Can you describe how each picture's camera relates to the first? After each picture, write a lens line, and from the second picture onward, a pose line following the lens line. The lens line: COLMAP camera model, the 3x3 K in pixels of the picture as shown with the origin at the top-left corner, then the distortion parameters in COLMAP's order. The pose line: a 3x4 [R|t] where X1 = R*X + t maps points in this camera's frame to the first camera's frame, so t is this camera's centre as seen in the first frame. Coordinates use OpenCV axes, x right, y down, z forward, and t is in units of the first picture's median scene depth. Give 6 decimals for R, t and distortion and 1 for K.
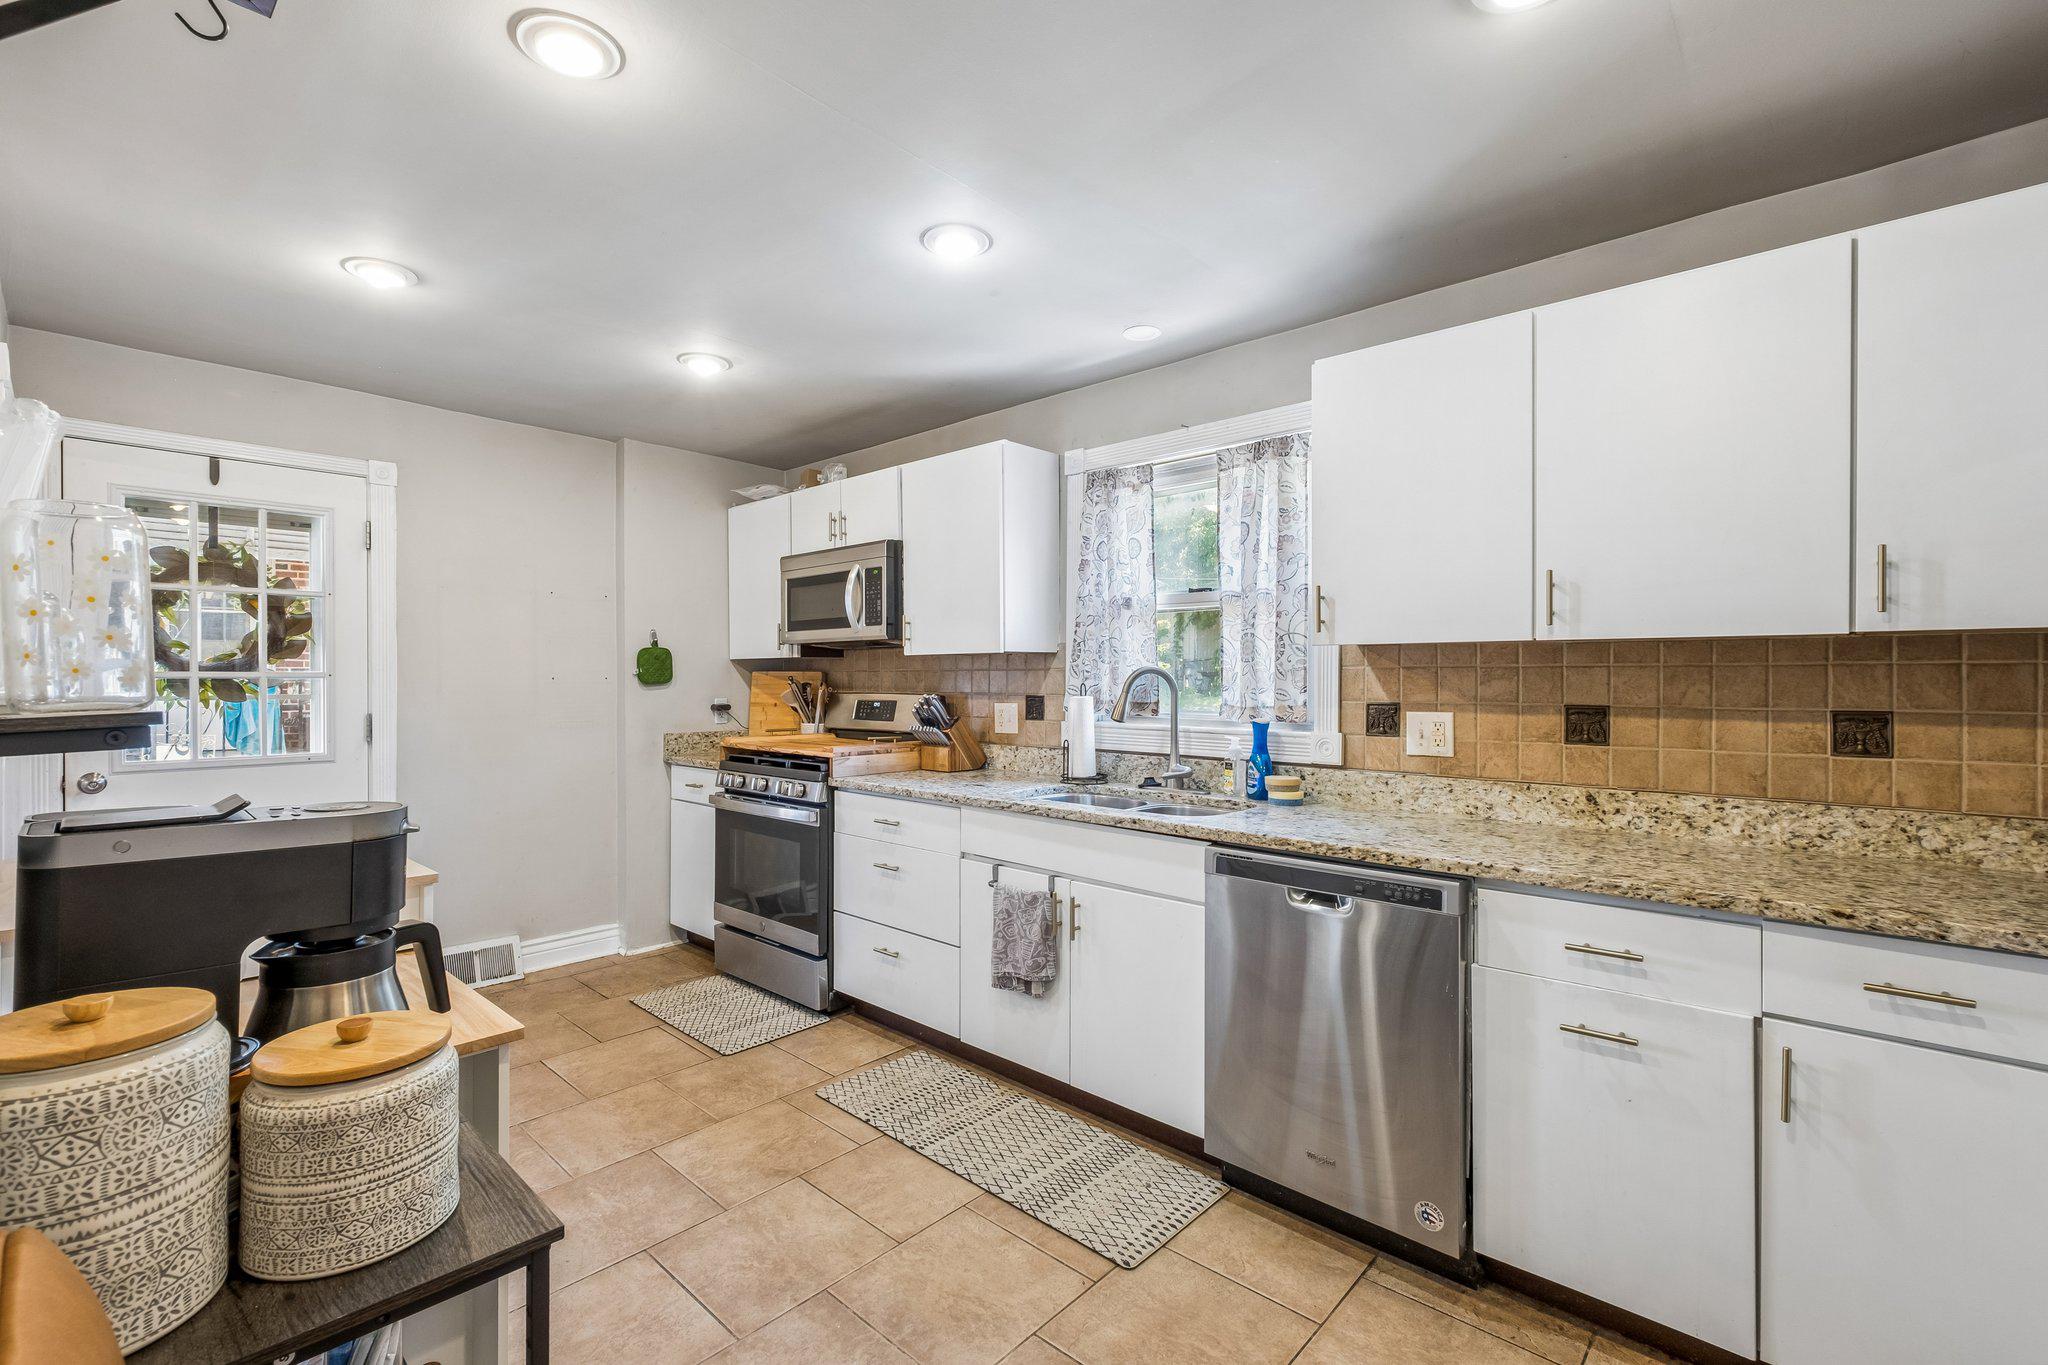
lens RADIAL K [[900.3, 0, 1010.4], [0, 900.3, 680.0], [0, 0, 1]] dist [-0.003064, -0.000603]
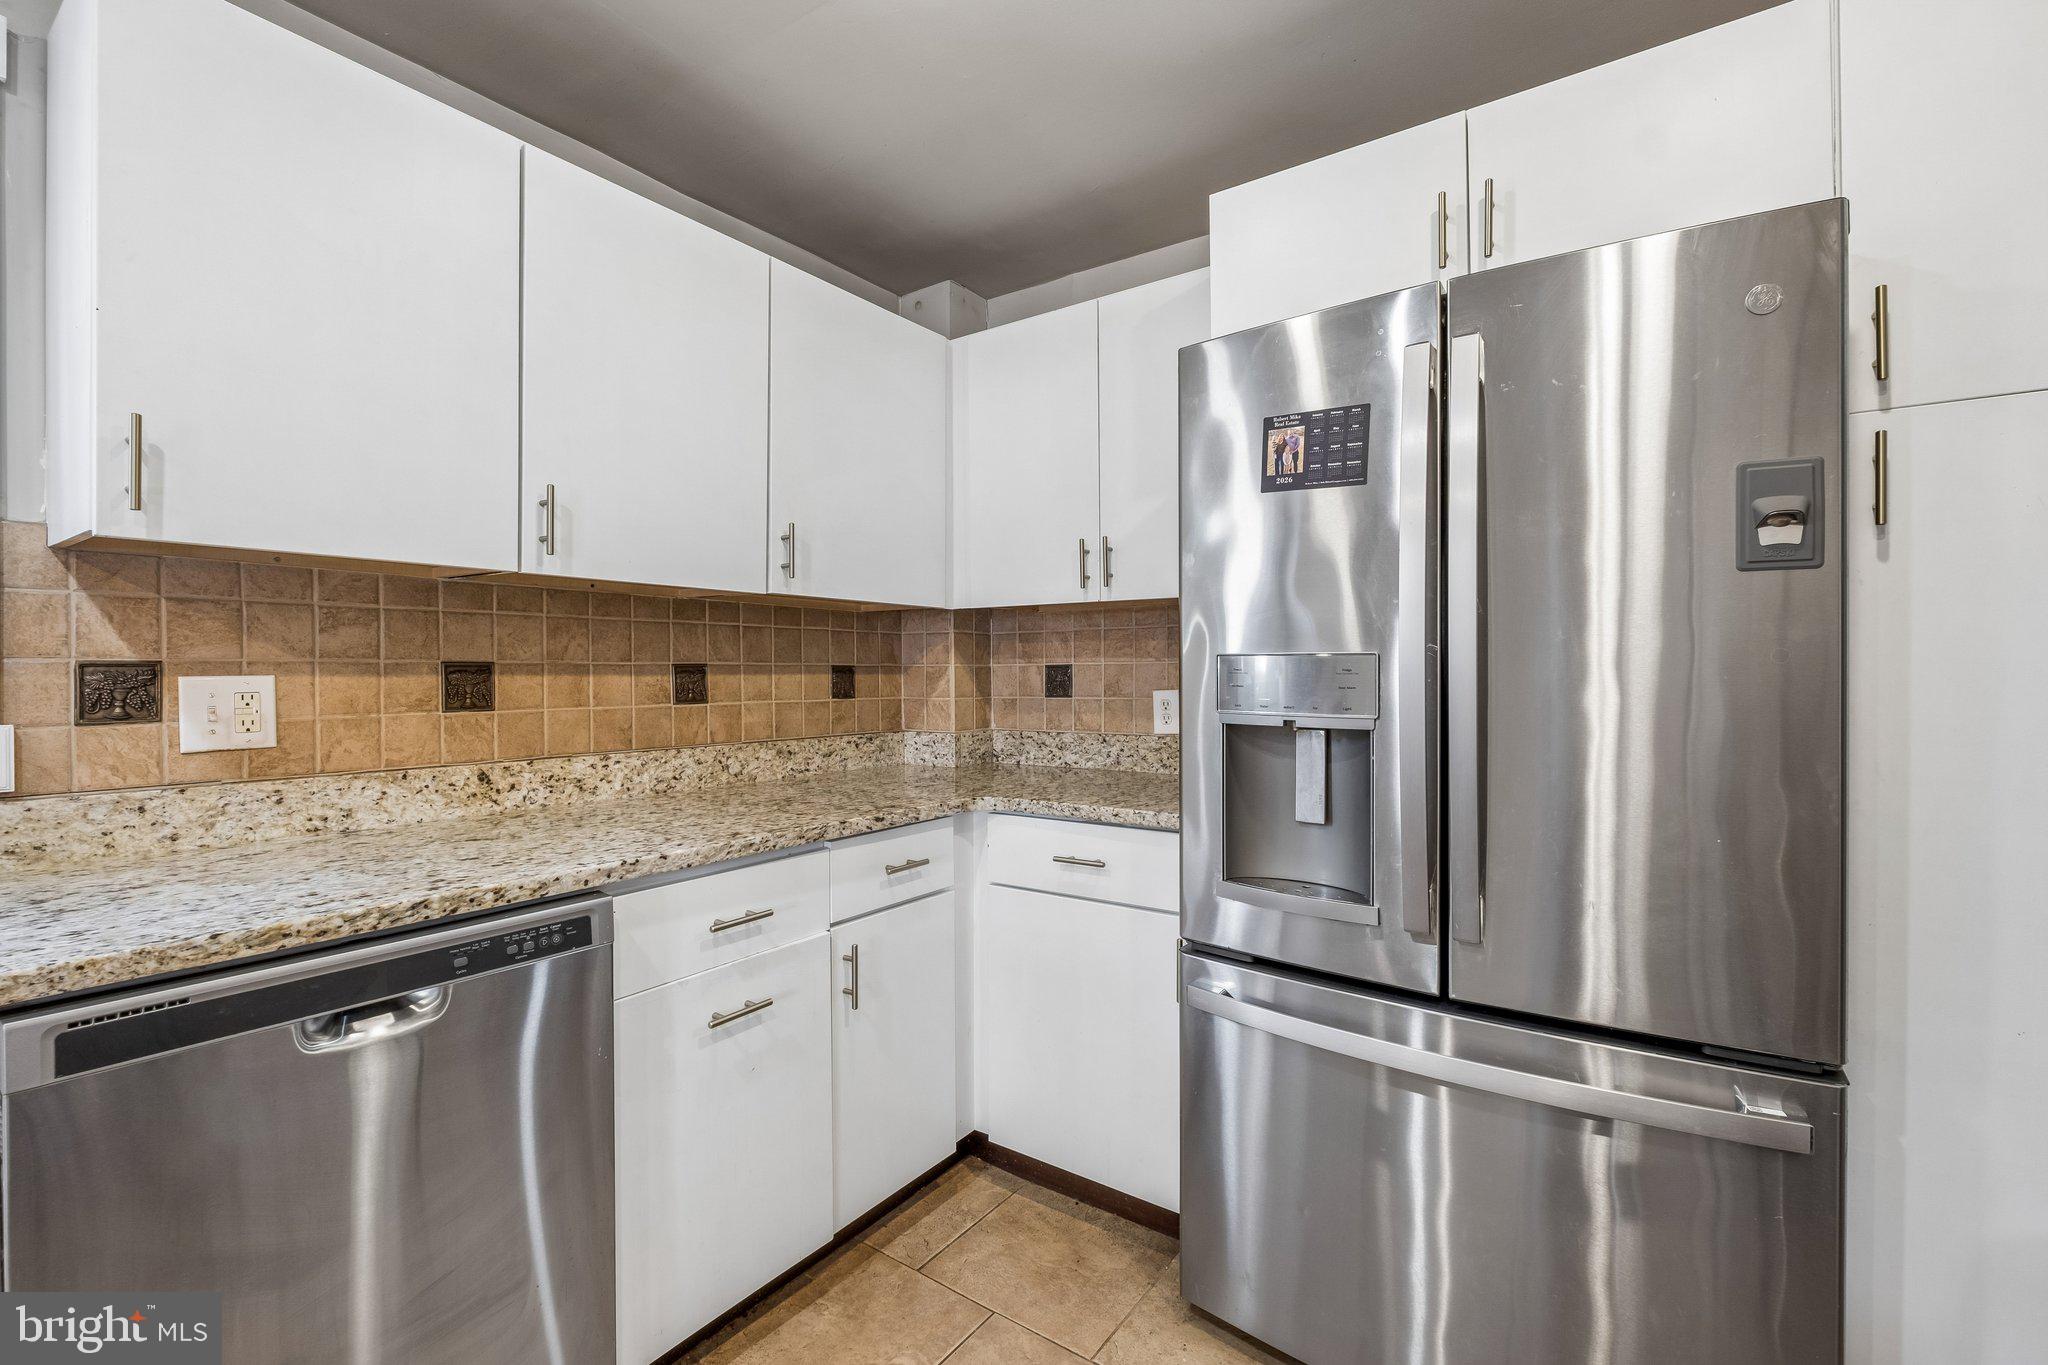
lens RADIAL K [[900.3, 0, 1012.9], [0, 900.3, 668.0], [0, 0, 1]] dist [-0.003064, -0.000603]
pose [[-0.123620, 0.001339, 0.992329, -0.155635], [0.002261, 0.999997, -0.001067, 0.026678], [-0.992327, 0.002112, -0.123623, 0.464592]]
